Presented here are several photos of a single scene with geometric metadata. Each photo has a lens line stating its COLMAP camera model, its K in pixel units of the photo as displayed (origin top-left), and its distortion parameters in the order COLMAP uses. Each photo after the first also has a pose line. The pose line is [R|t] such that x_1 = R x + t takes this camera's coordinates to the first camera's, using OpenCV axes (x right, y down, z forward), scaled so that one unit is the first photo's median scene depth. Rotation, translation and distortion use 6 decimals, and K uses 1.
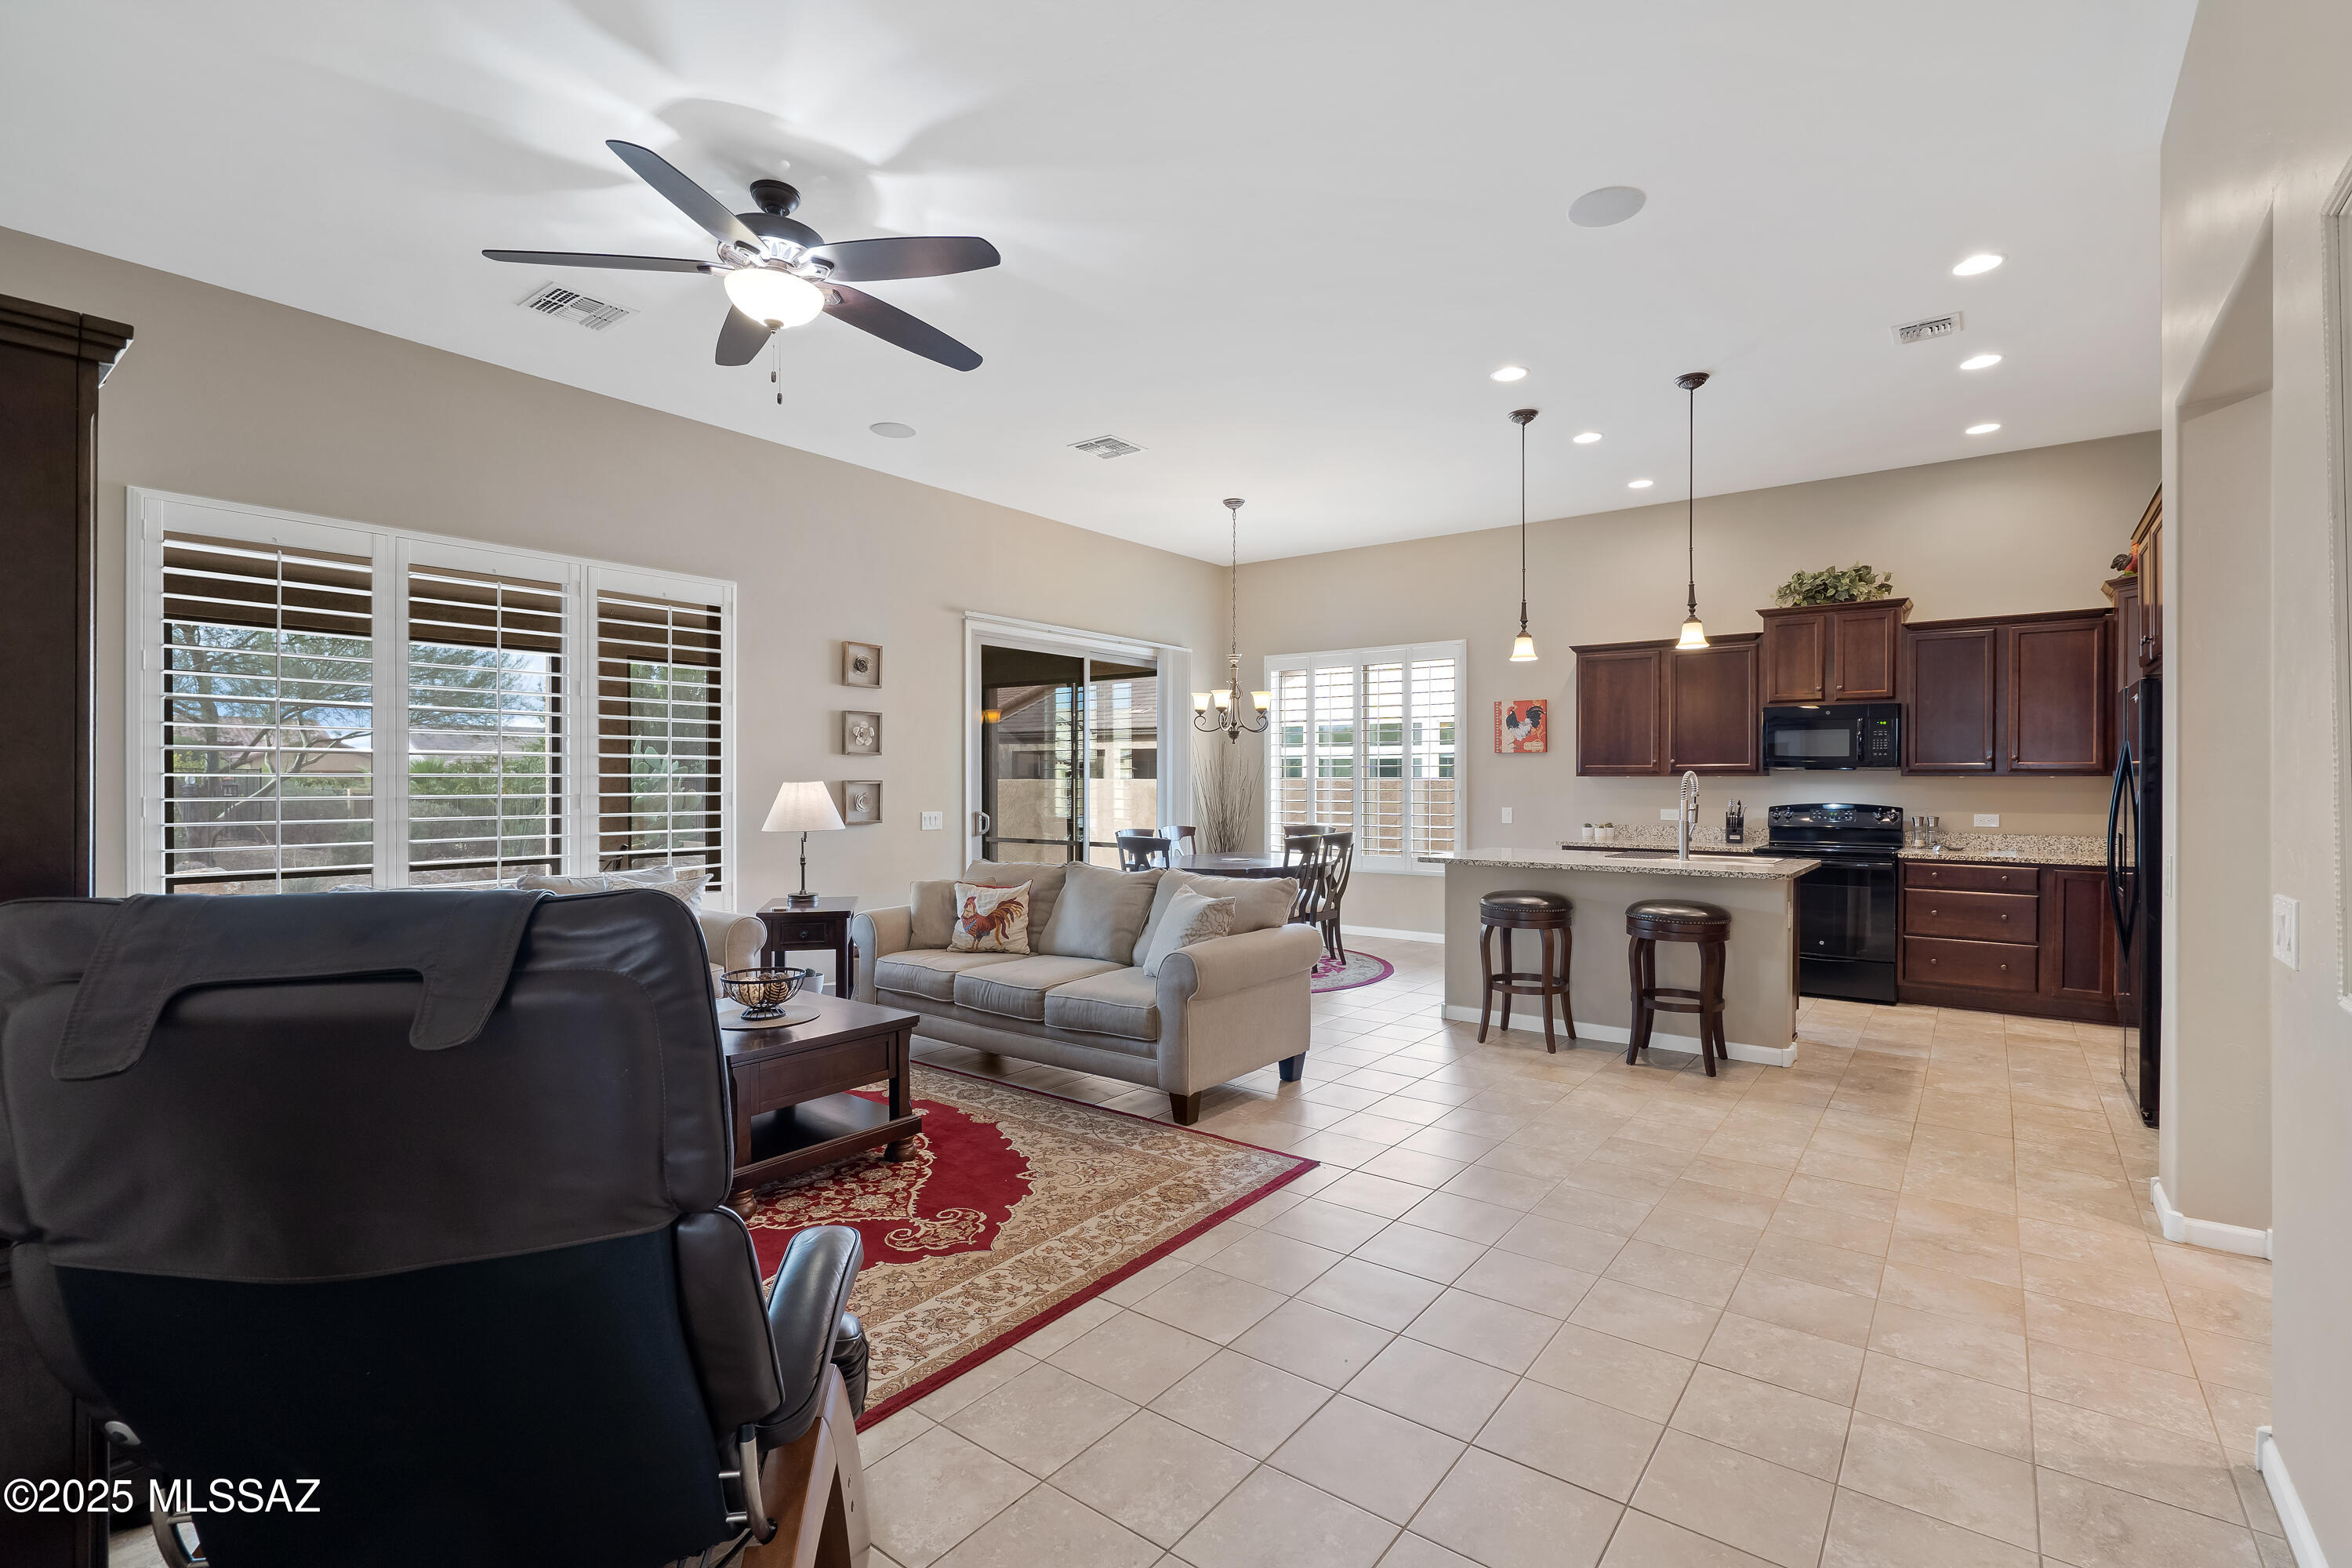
lens RADIAL K [[1066.0, 0, 1179.8], [0, 1066.0, 782.6], [0, 0, 1]] dist [-0.006562, 0.002293]
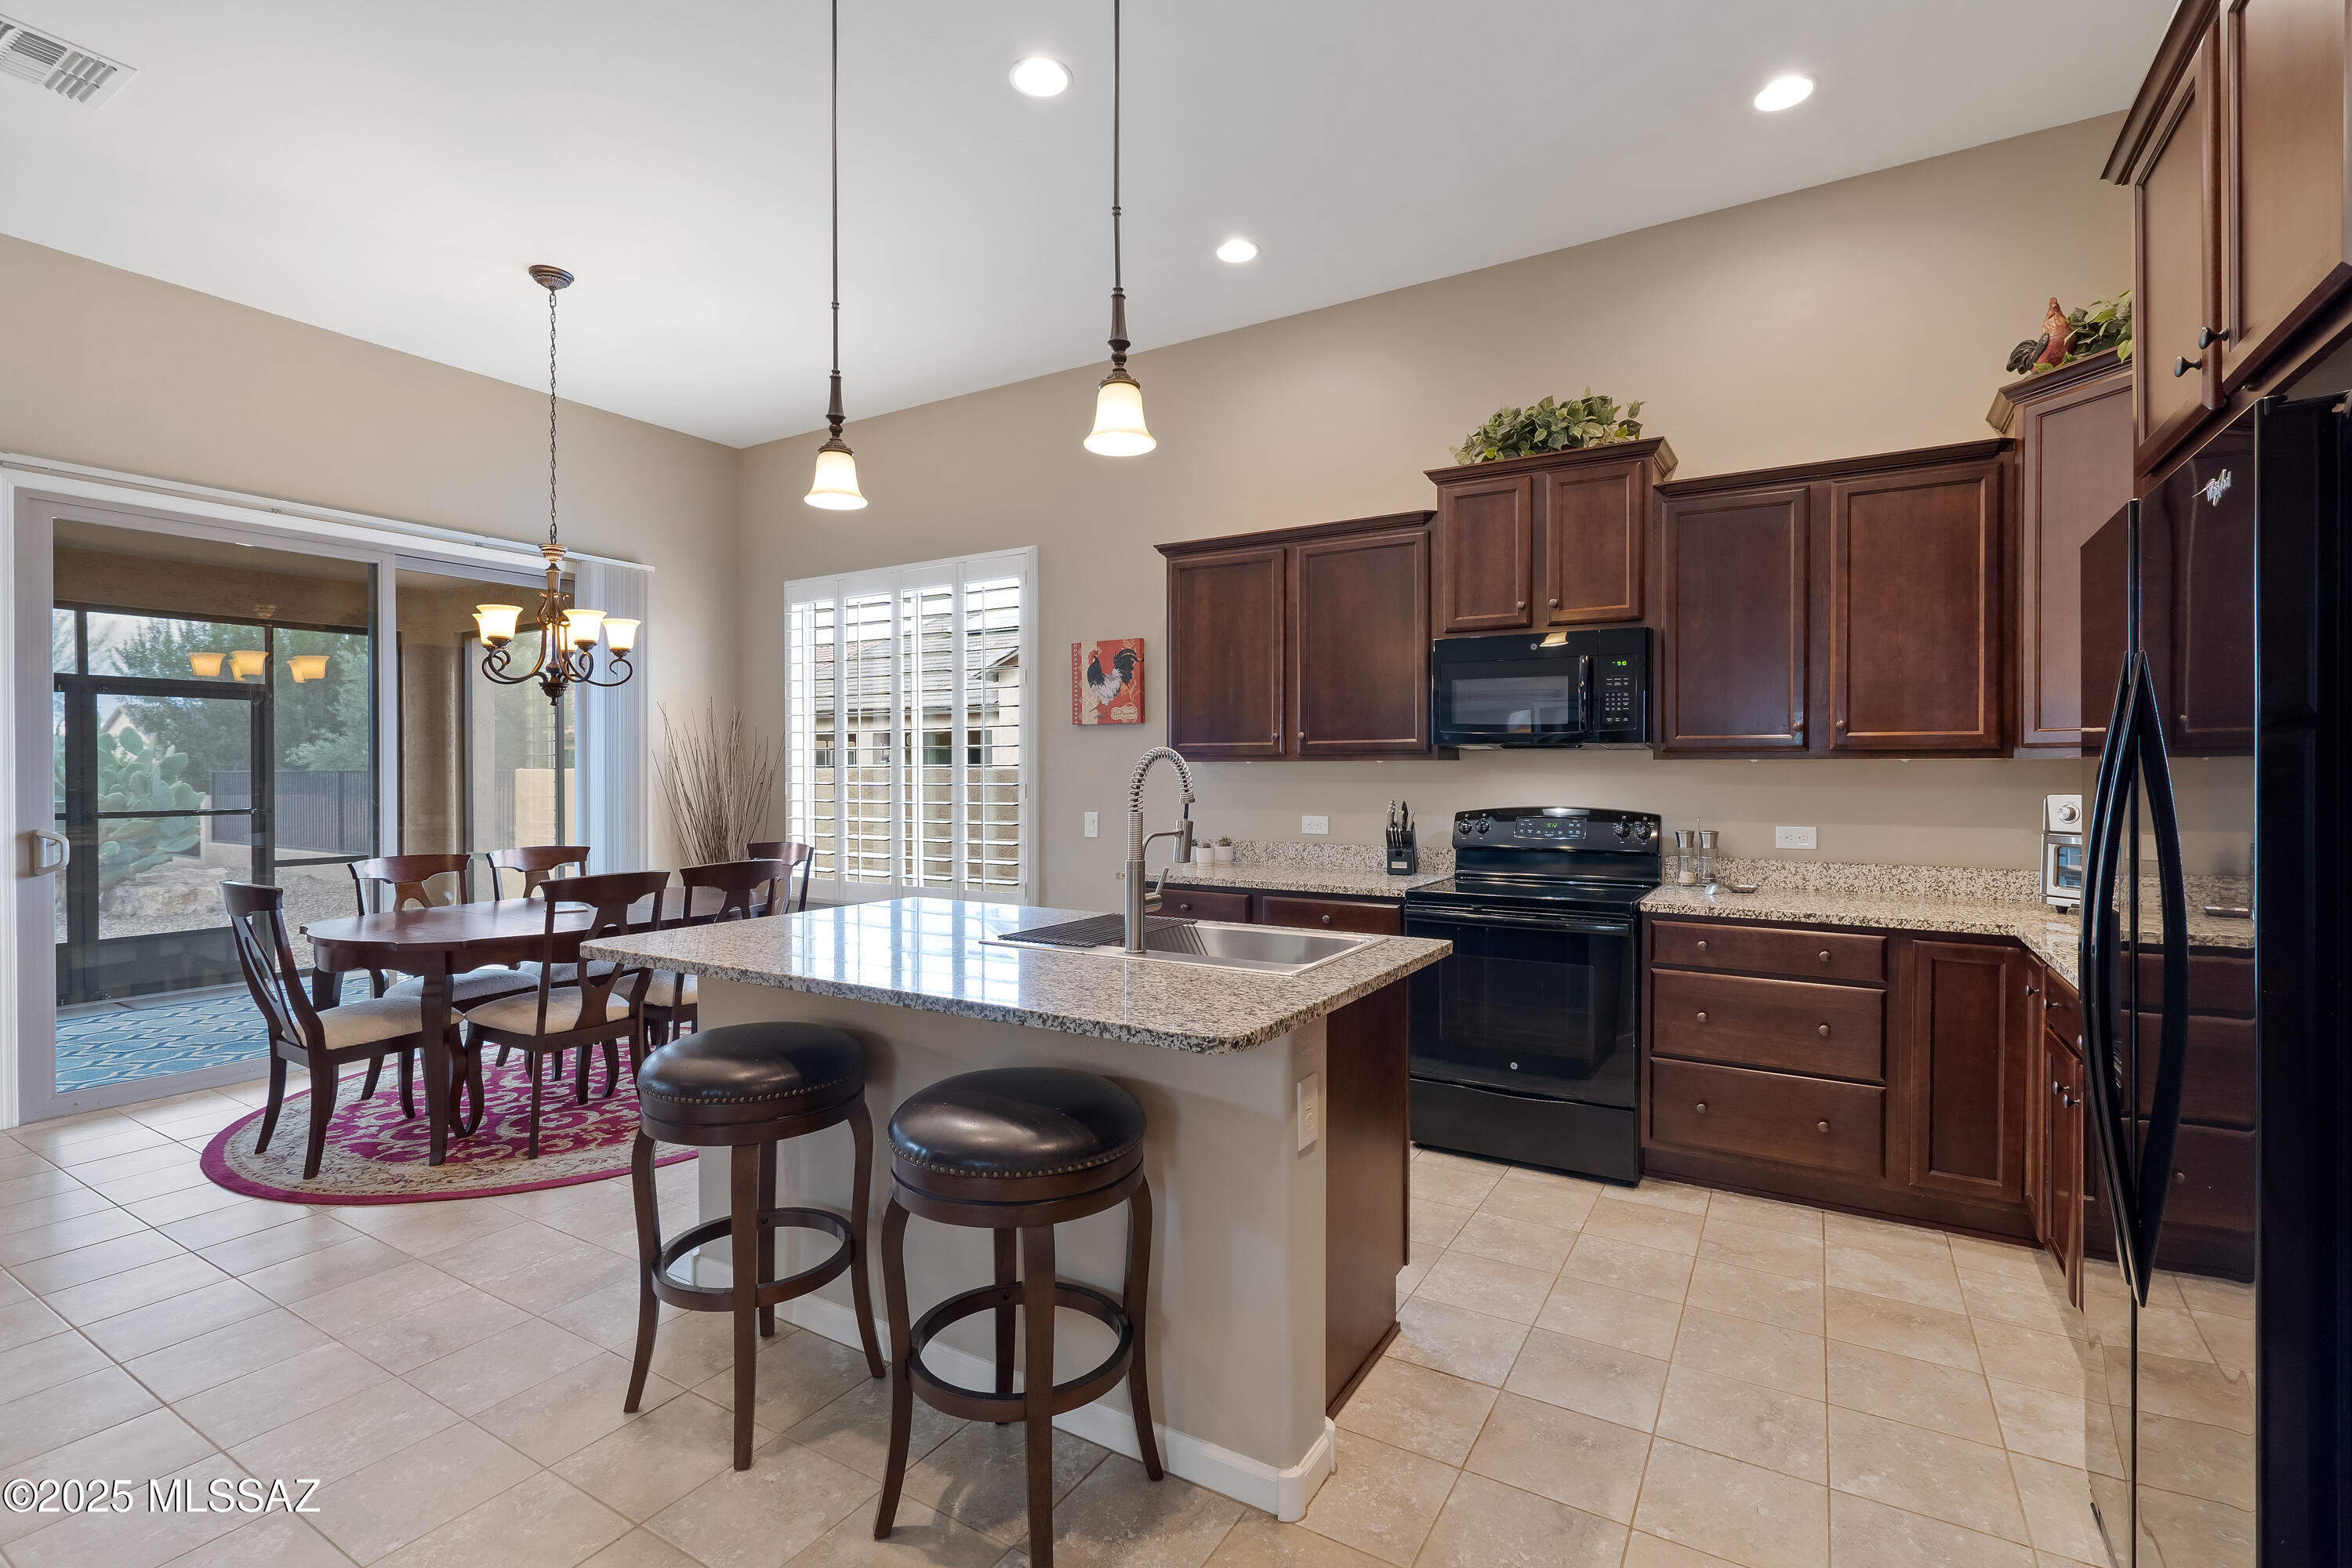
lens RADIAL K [[1066.0, 0, 1182.4], [0, 1066.0, 773.8], [0, 0, 1]] dist [-0.006562, 0.002293]
pose [[0.993914, -0.003735, 0.110096, 0.403416], [0.003427, 0.999990, 0.002982, -0.000918], [-0.110106, -0.002587, 0.993916, 0.512648]]
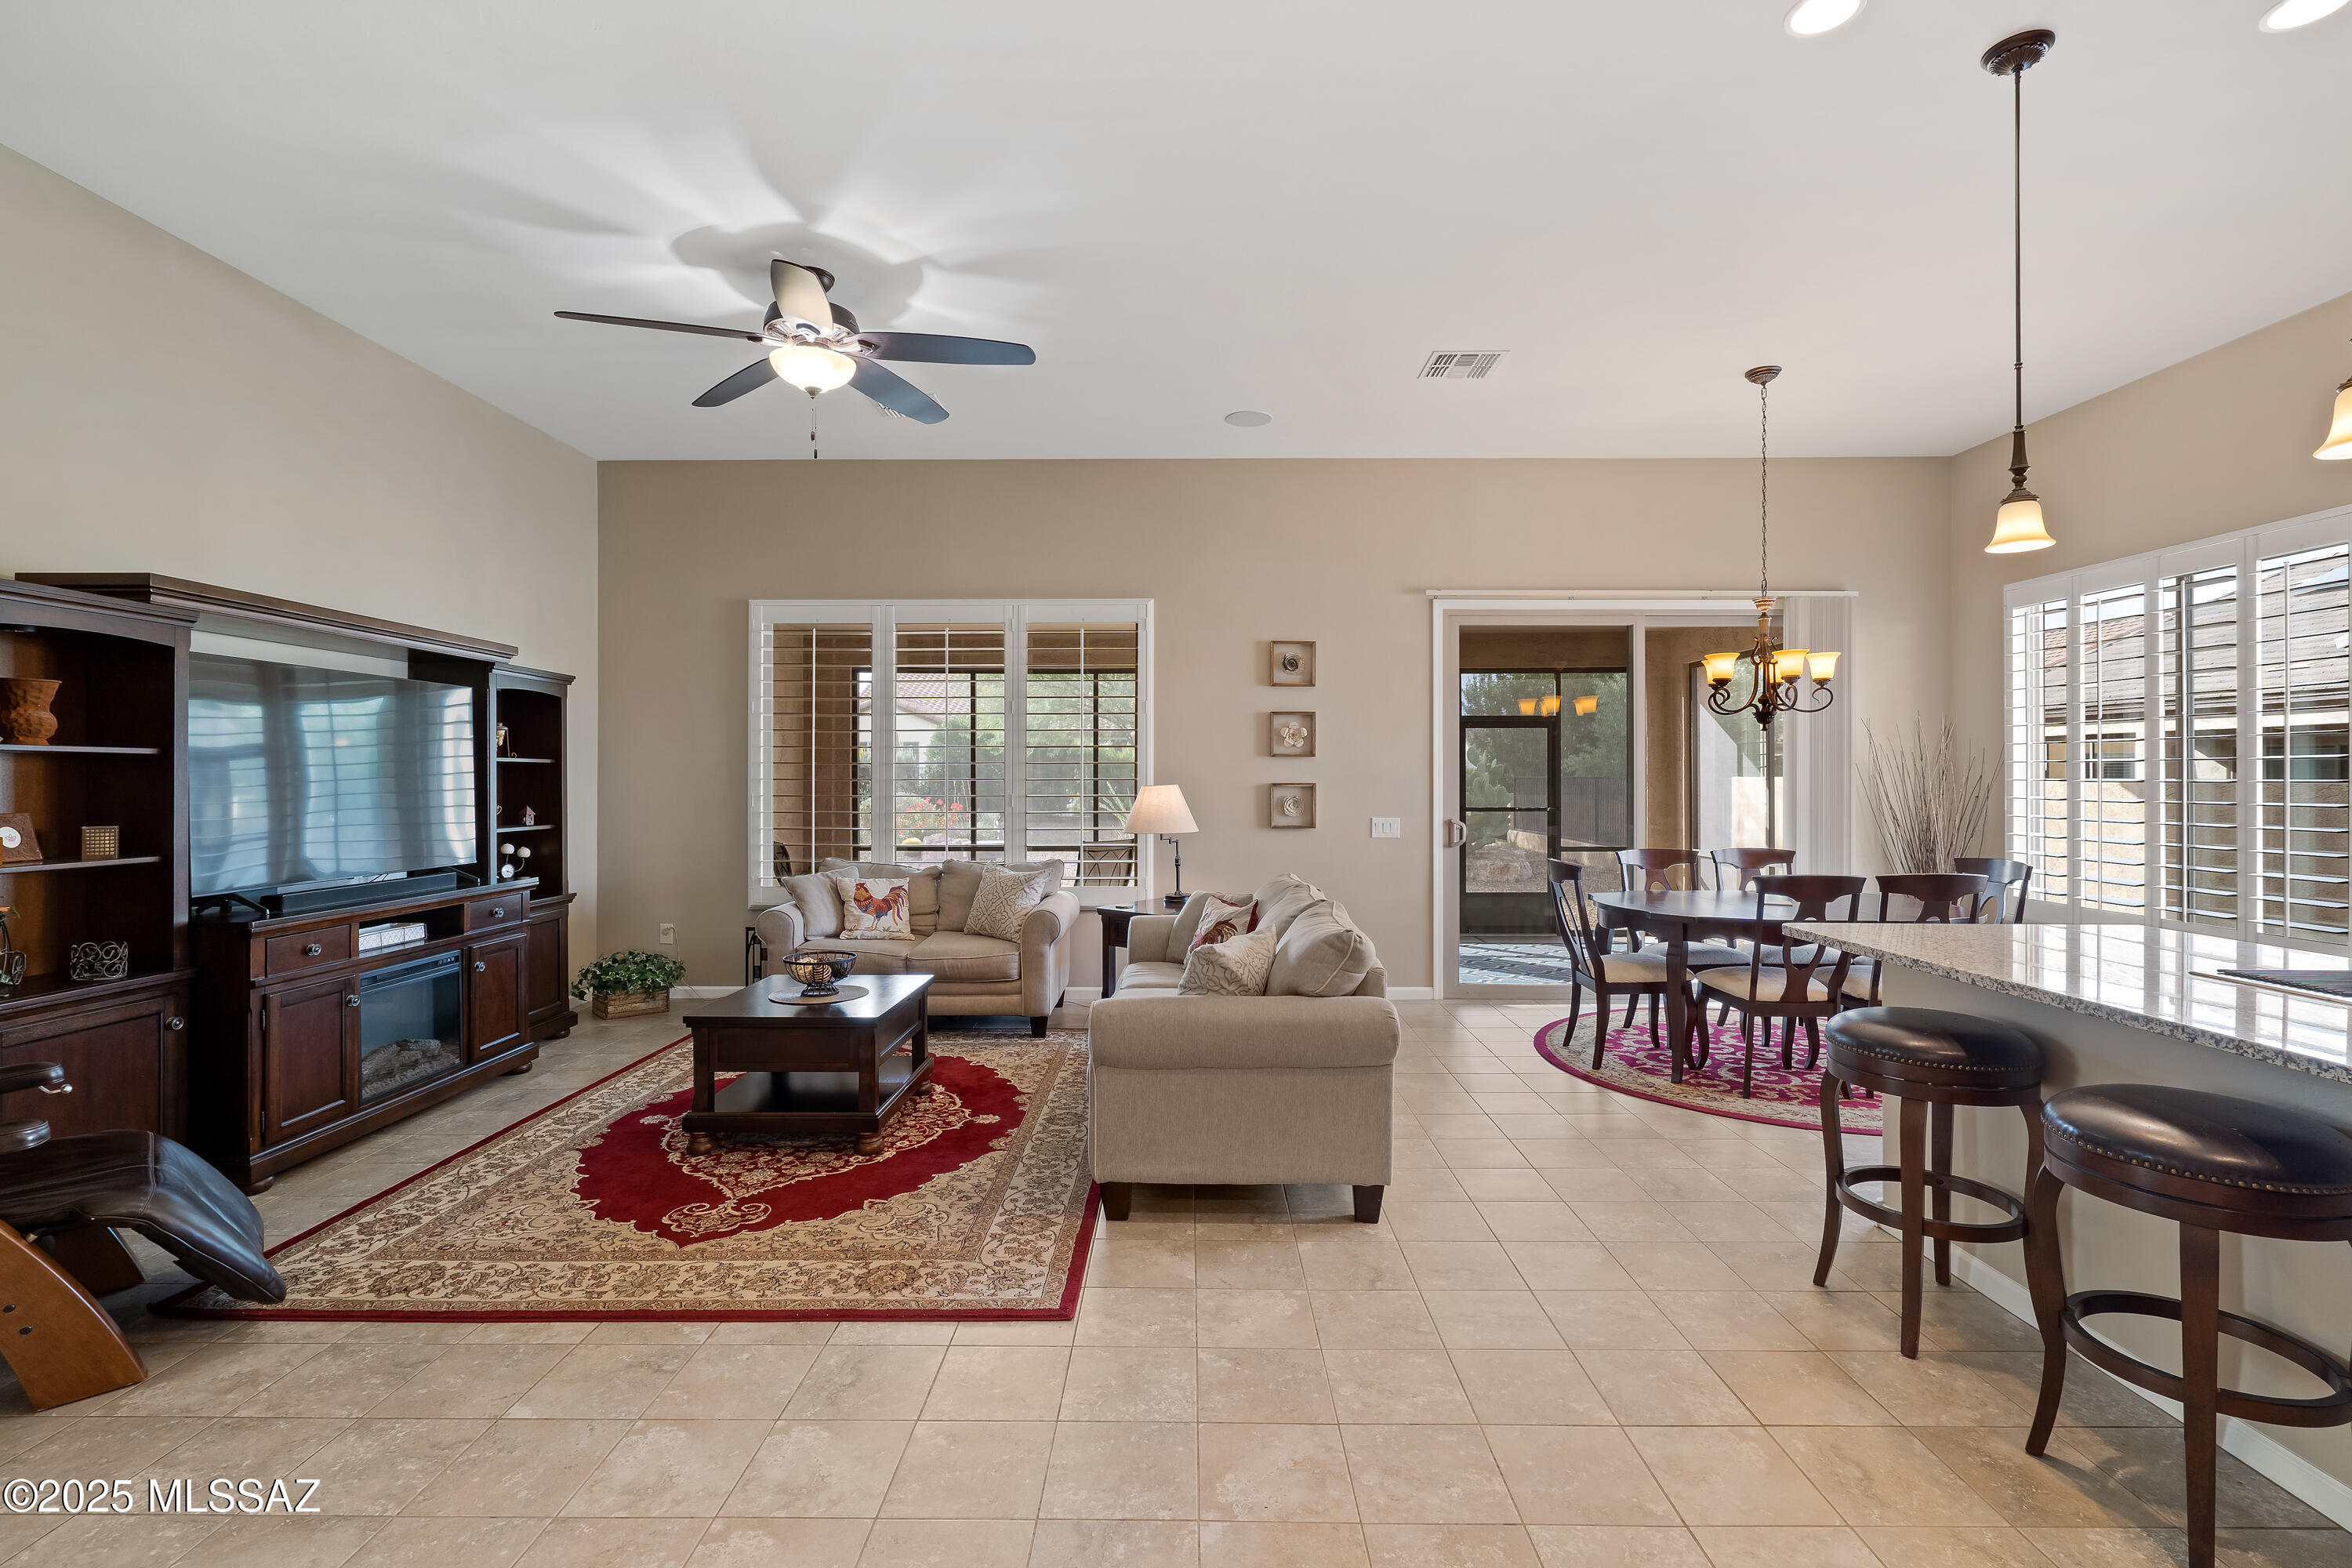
lens RADIAL K [[1066.0, 0, 1177.6], [0, 1066.0, 771.2], [0, 0, 1]] dist [-0.006562, 0.002293]
pose [[0.598784, -0.003529, -0.800903, 0.464793], [-0.000474, 0.999989, -0.004760, -0.009191], [0.800910, 0.003230, 0.598776, 0.379506]]
